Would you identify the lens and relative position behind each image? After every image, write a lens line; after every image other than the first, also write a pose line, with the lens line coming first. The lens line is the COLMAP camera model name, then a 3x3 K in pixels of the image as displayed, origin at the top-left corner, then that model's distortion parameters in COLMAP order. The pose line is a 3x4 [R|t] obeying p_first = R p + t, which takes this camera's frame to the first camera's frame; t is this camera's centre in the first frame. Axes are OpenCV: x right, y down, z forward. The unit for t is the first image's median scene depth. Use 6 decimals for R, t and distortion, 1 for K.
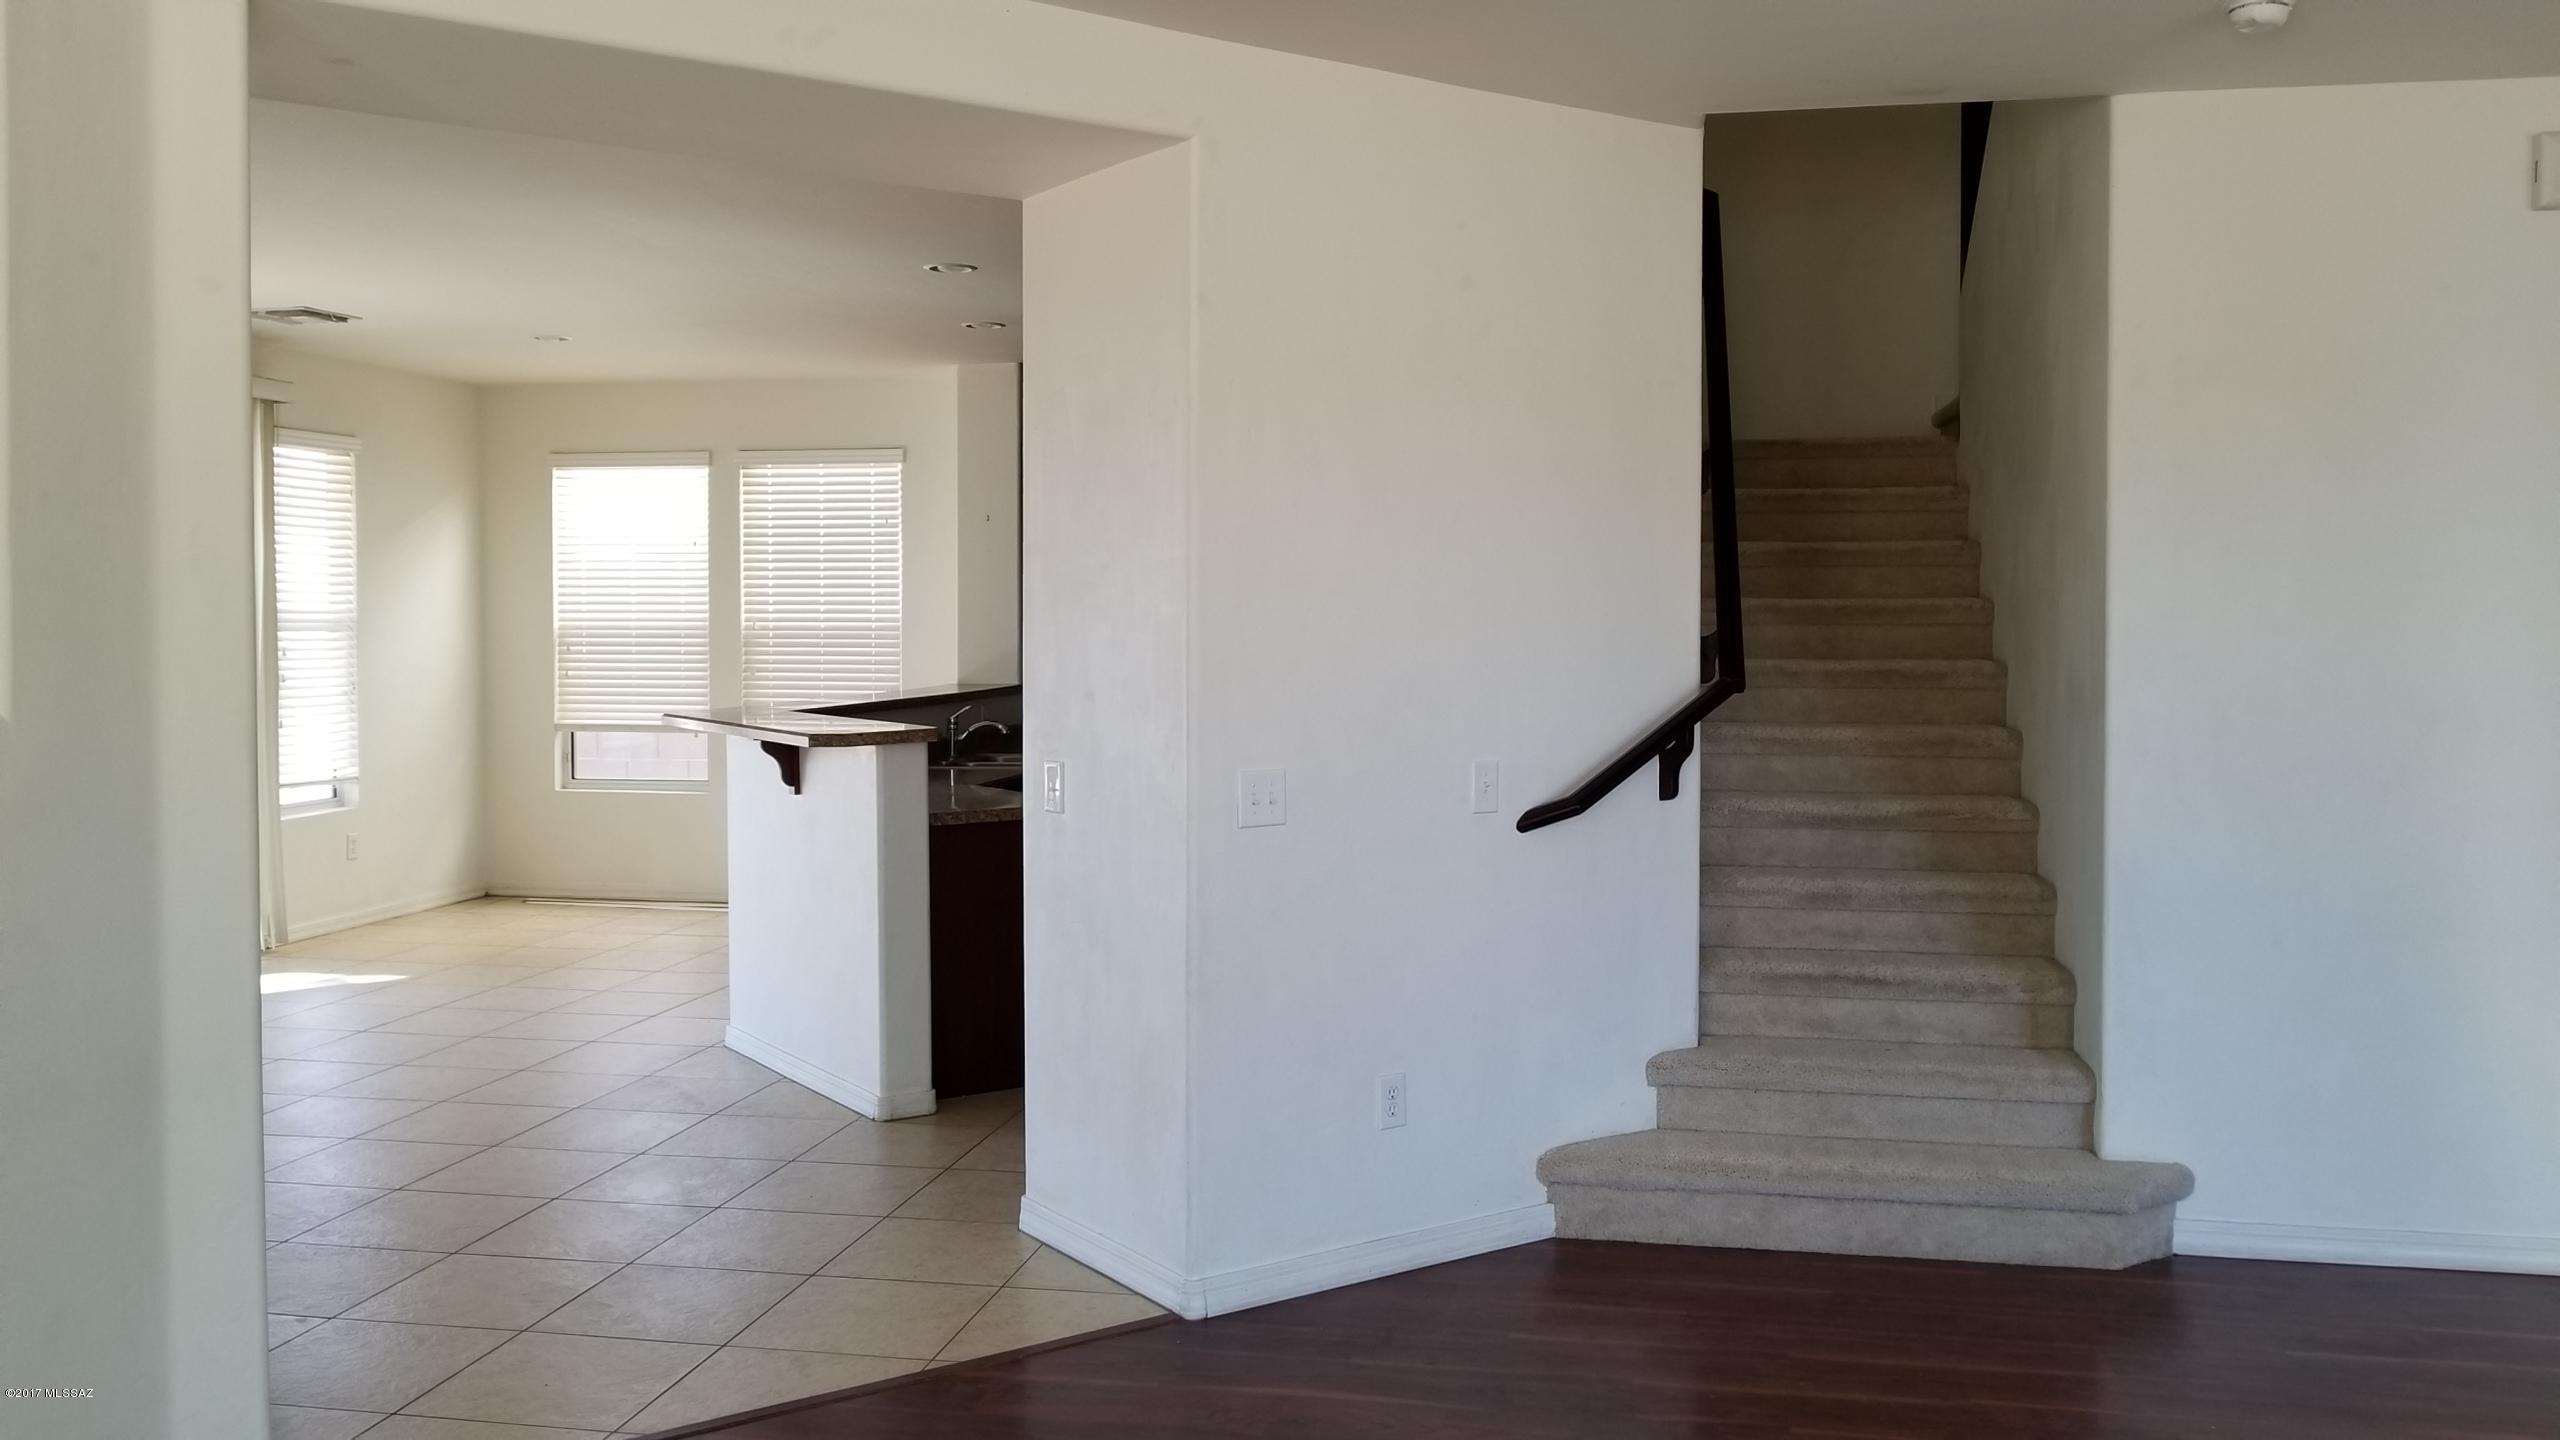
lens RADIAL K [[2027.1, 0, 1273.3], [0, 2027.1, 669.9], [0, 0, 1]] dist [-0.002614, -0.003325]
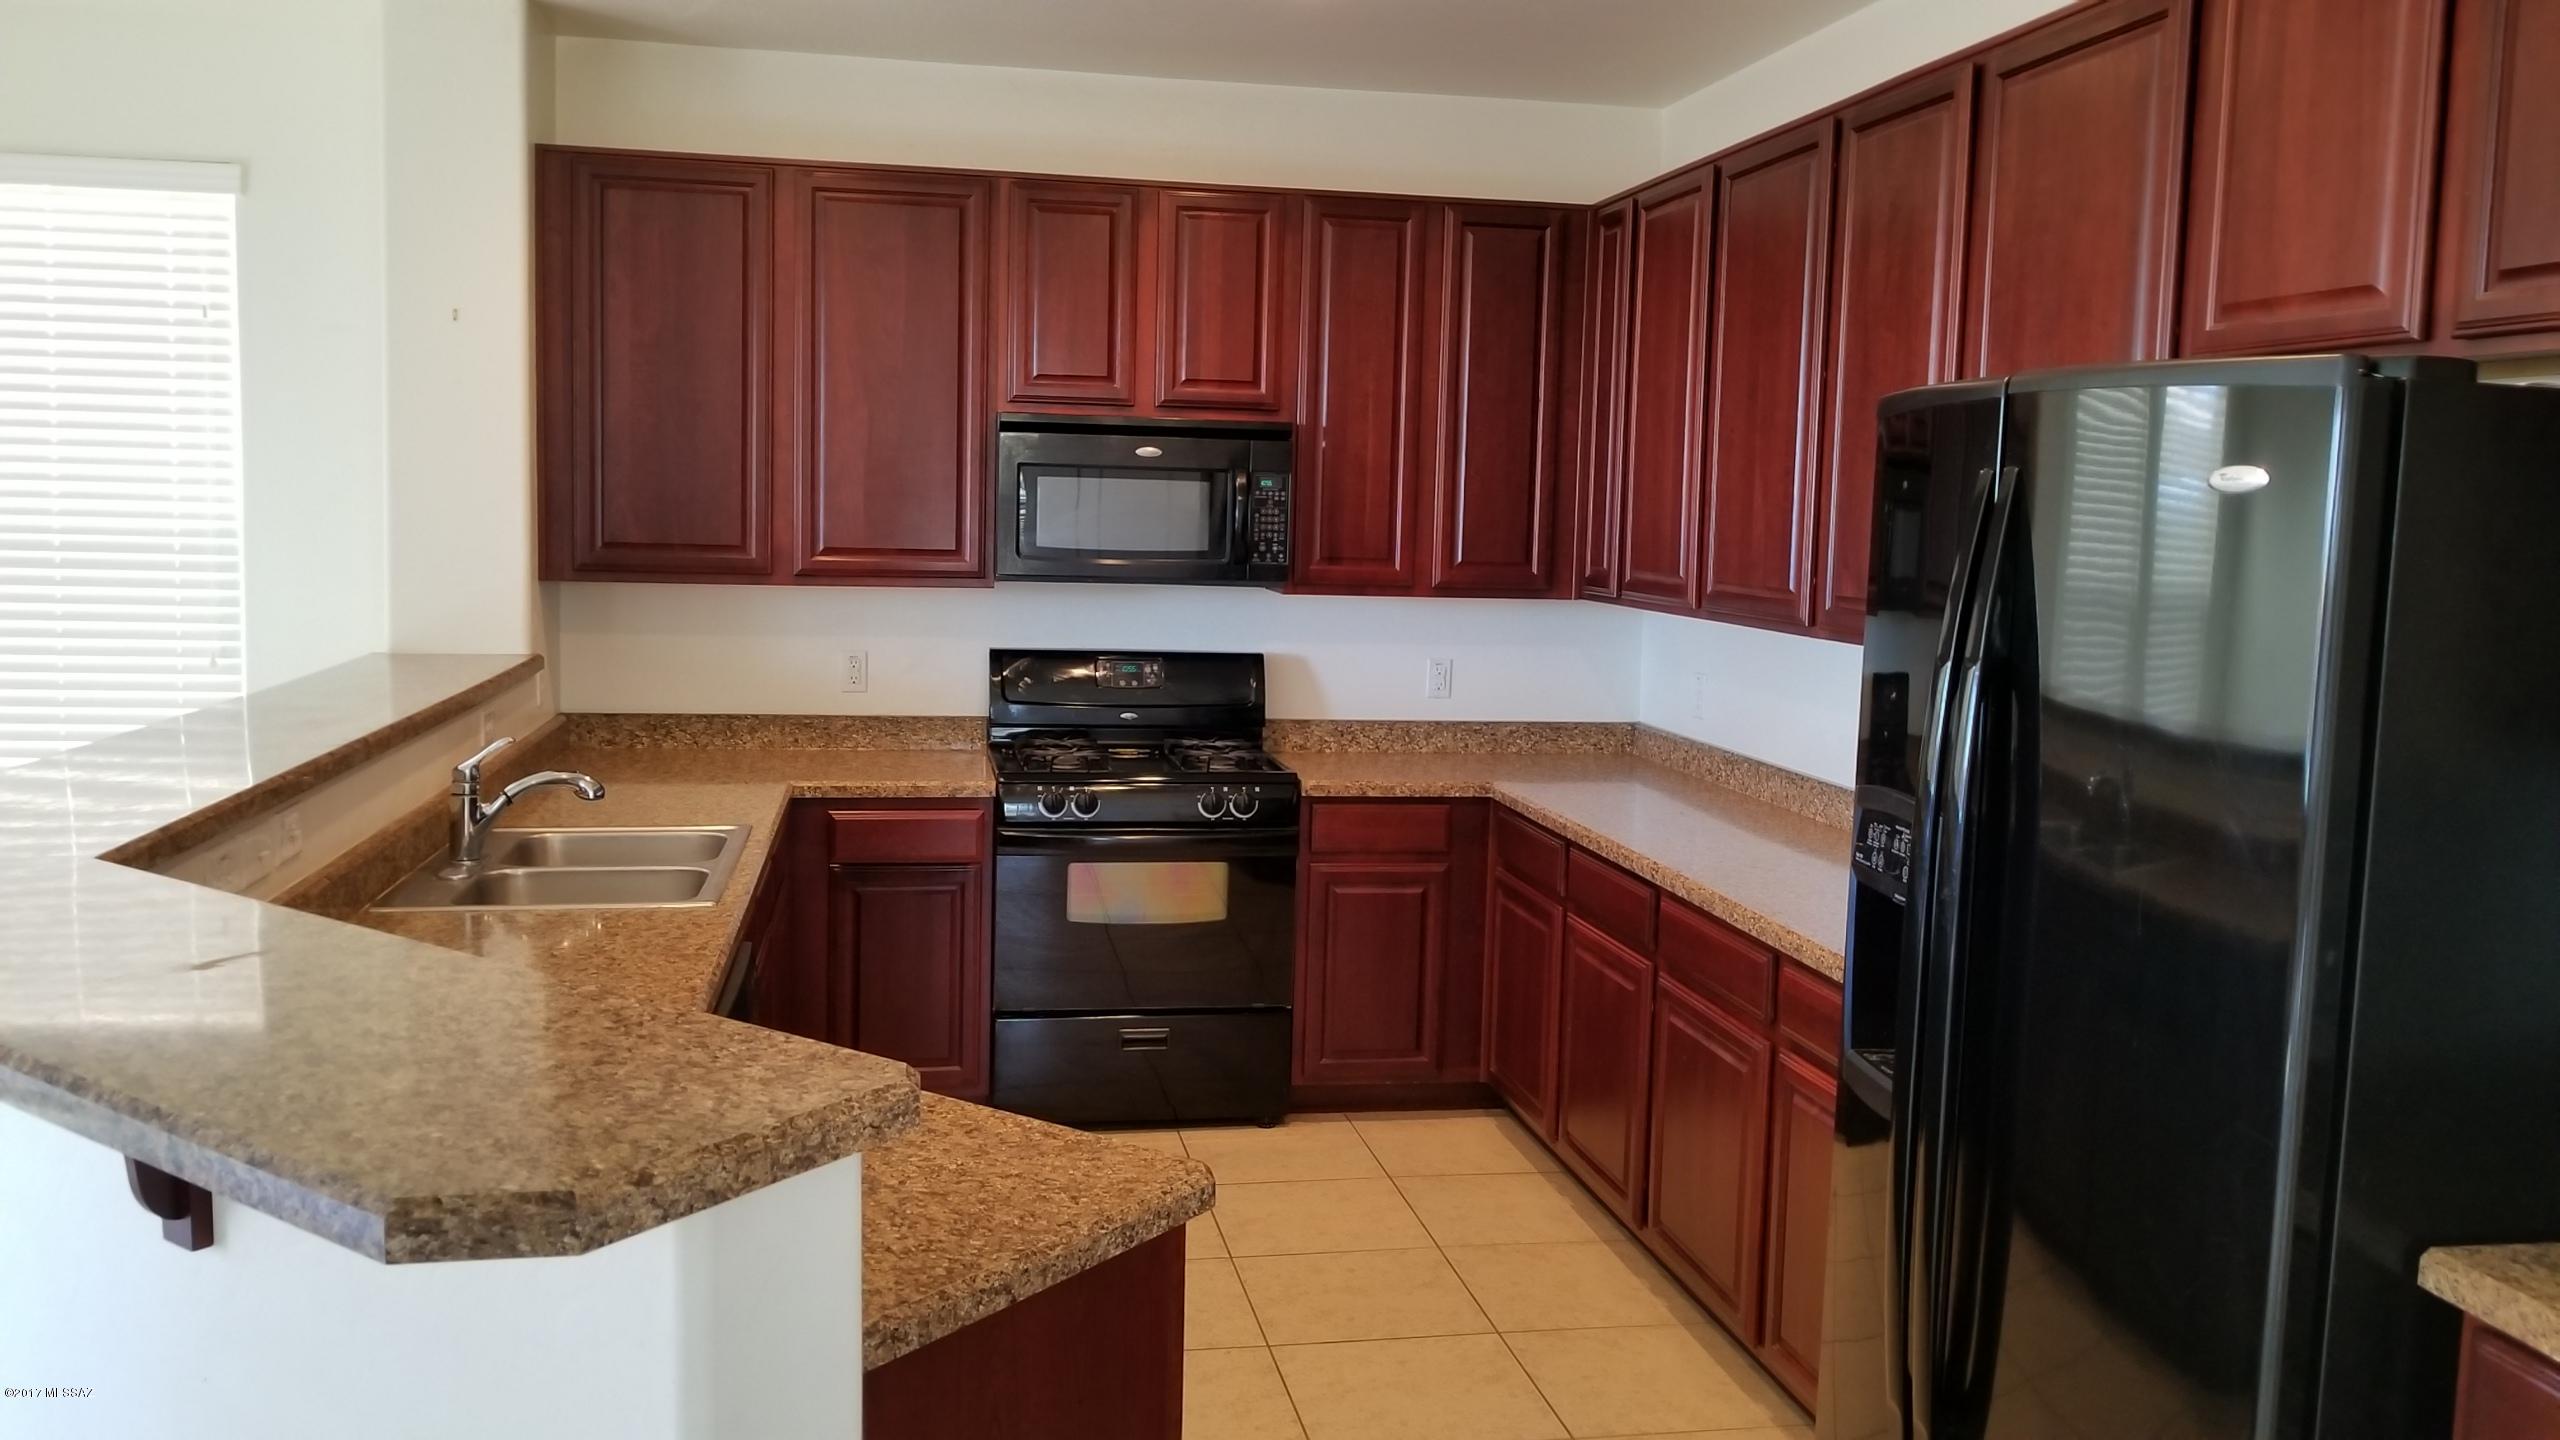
lens RADIAL K [[2015.3, 0, 1280.3], [0, 2015.3, 703.0], [0, 0, 1]] dist [-0.000552, -0.005481]
pose [[0.931859, -0.011120, 0.362650, -0.122135], [-0.017487, 0.996992, 0.075505, -0.020220], [-0.362399, -0.076702, 0.928862, 0.436291]]
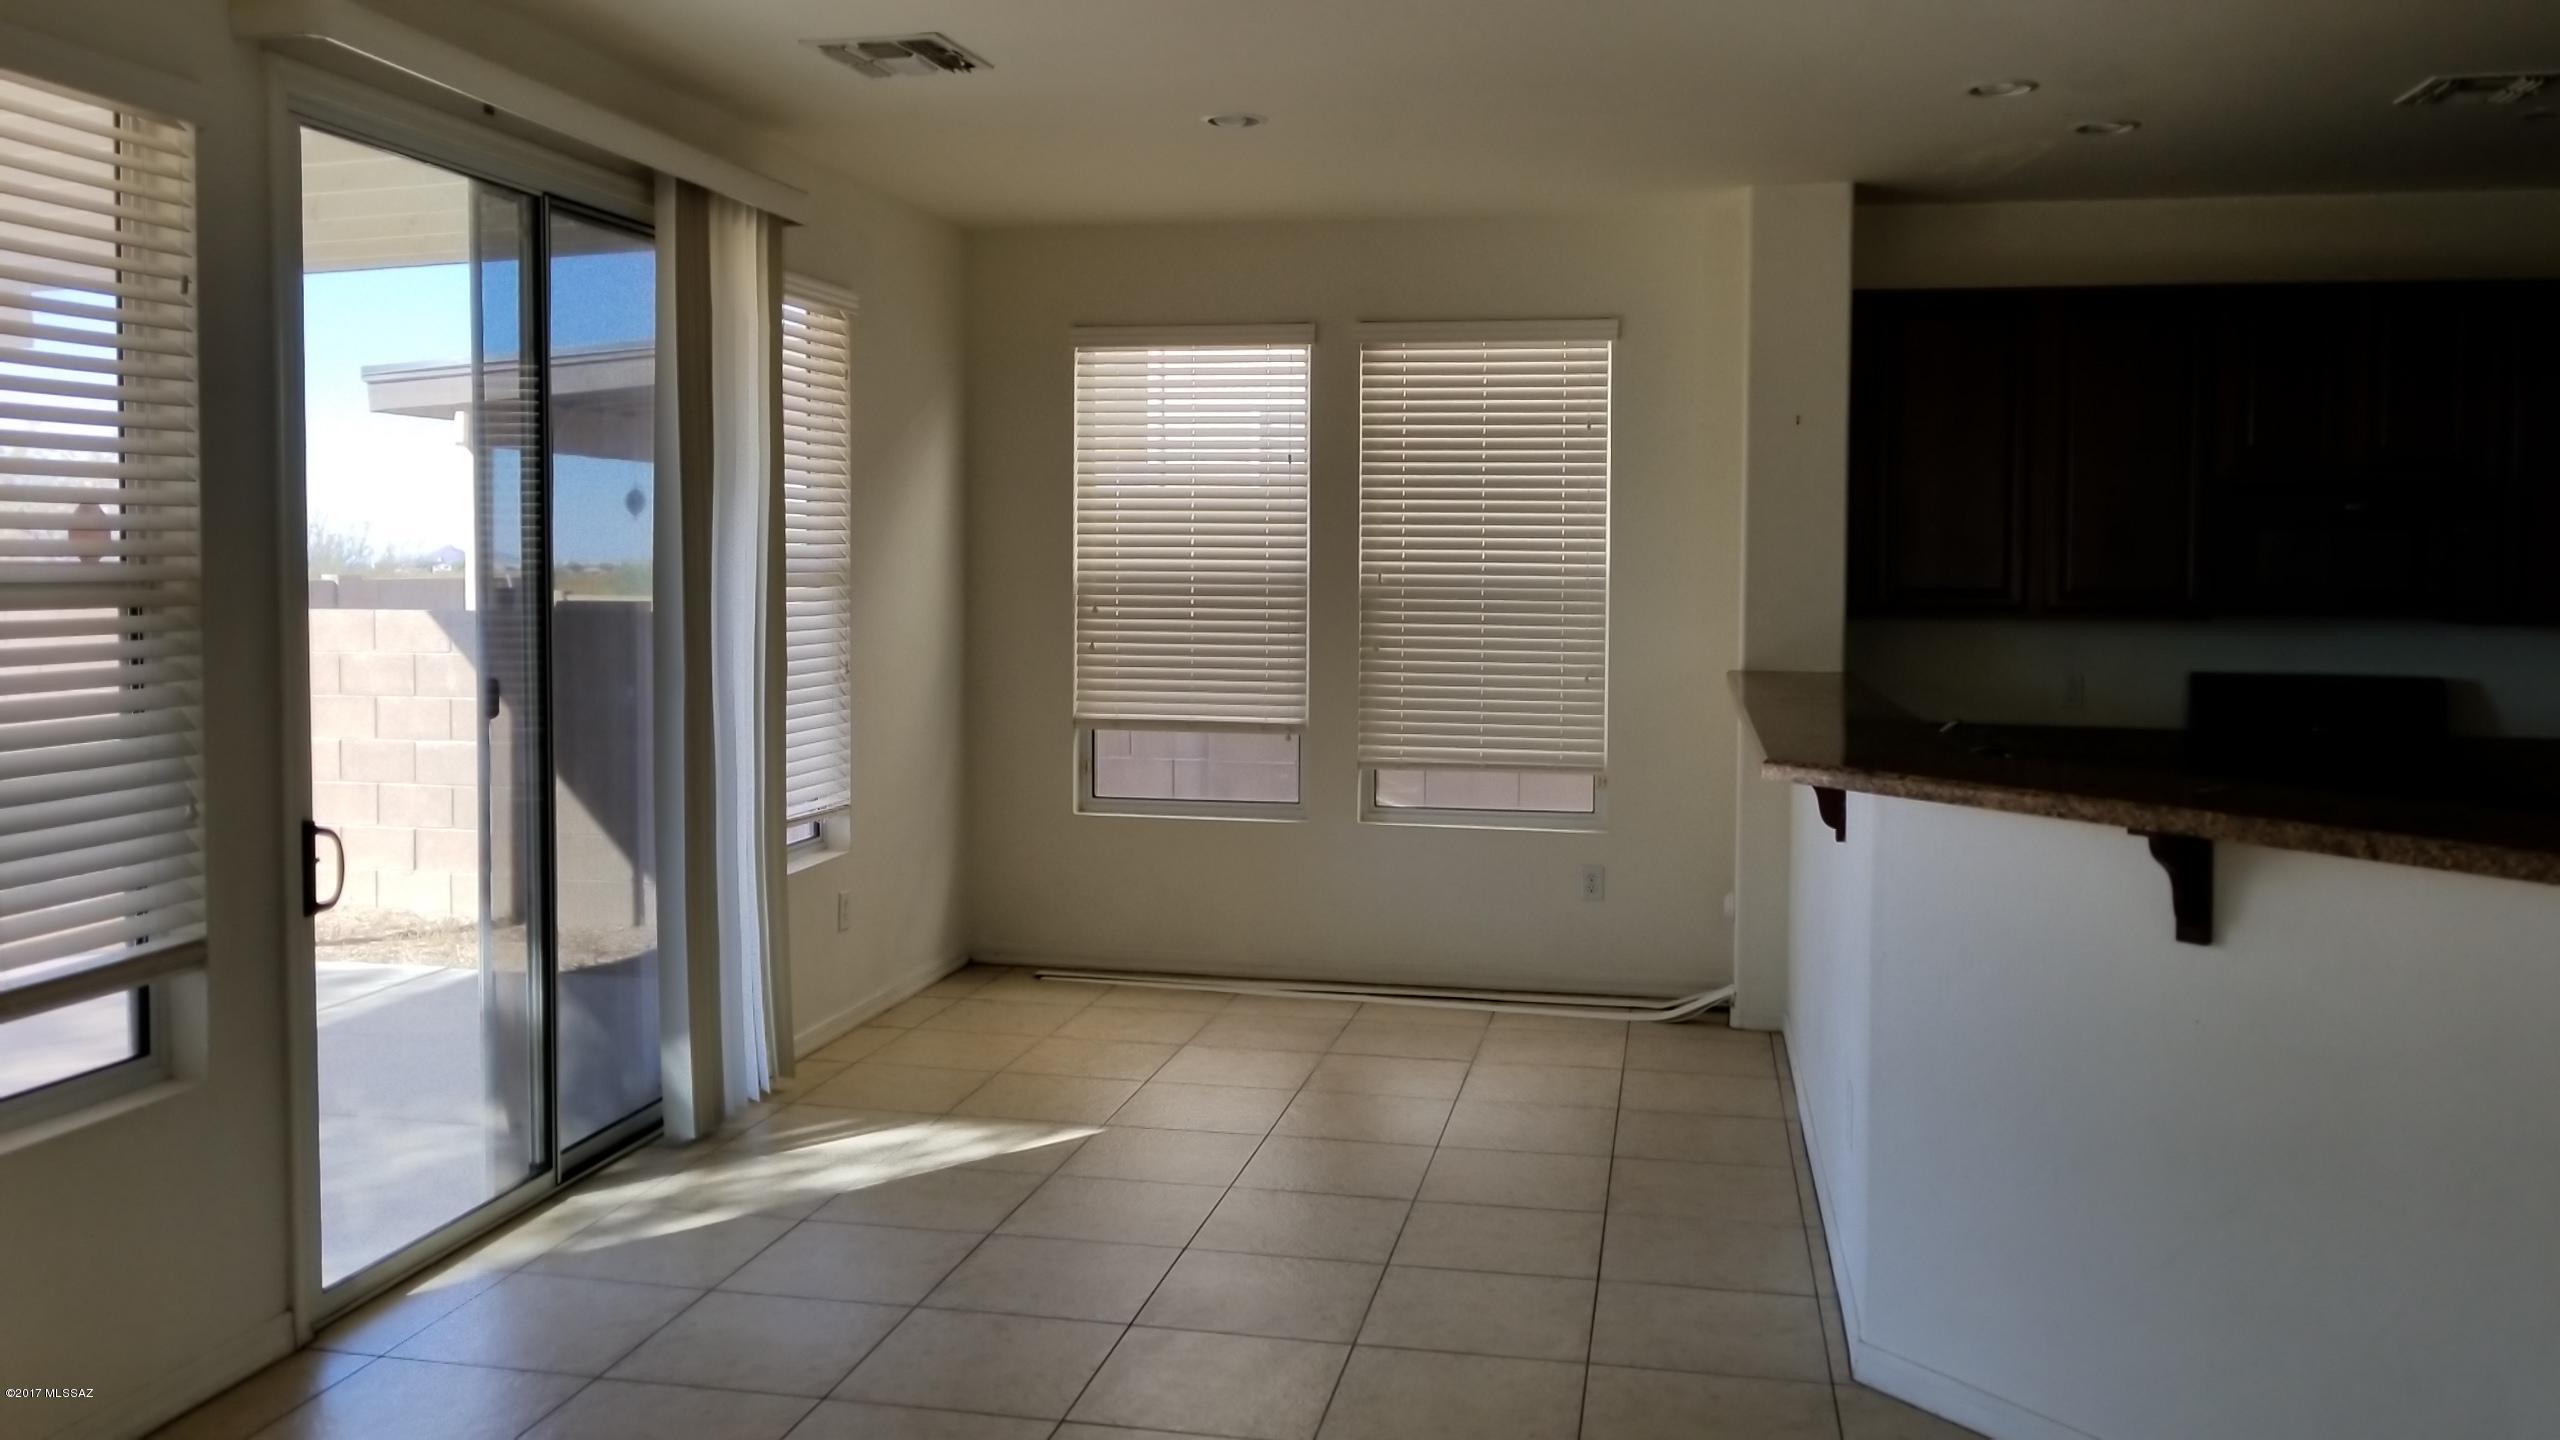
lens RADIAL K [[2016.9, 0, 1282.2], [0, 2016.9, 637.8], [0, 0, 1]] dist [0.000117, -0.003045]
pose [[0.999921, 0.007075, -0.010436, -0.280475], [-0.006933, 0.999884, 0.013571, -0.010772], [0.010531, -0.013498, 0.999853, 0.316640]]
